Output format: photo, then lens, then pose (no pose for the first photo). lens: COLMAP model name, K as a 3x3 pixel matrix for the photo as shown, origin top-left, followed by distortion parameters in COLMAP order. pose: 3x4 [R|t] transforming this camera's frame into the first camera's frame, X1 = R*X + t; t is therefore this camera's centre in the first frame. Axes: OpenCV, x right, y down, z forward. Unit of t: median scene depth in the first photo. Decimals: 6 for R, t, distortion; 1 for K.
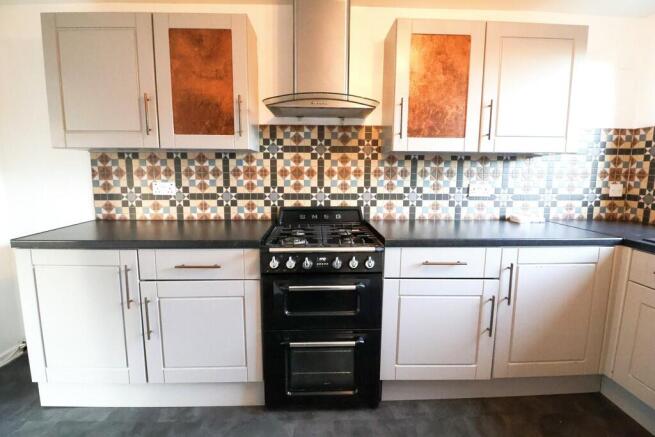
lens RADIAL K [[308.7, 0, 323.5], [0, 308.7, 210.5], [0, 0, 1]] dist [-0.000151, -0.011226]
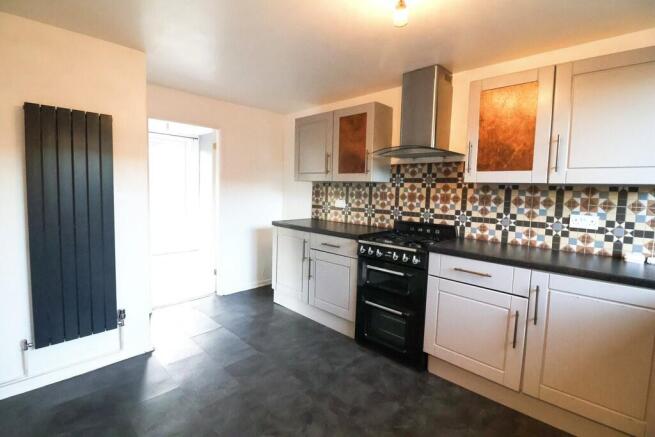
lens RADIAL K [[308.7, 0, 323.5], [0, 308.7, 210.5], [0, 0, 1]] dist [-0.000151, -0.011226]
pose [[0.687996, 0.064233, -0.722866, 0.660160], [-0.116579, 0.992921, -0.022725, 0.016060], [0.716289, 0.099906, 0.690614, -0.246435]]
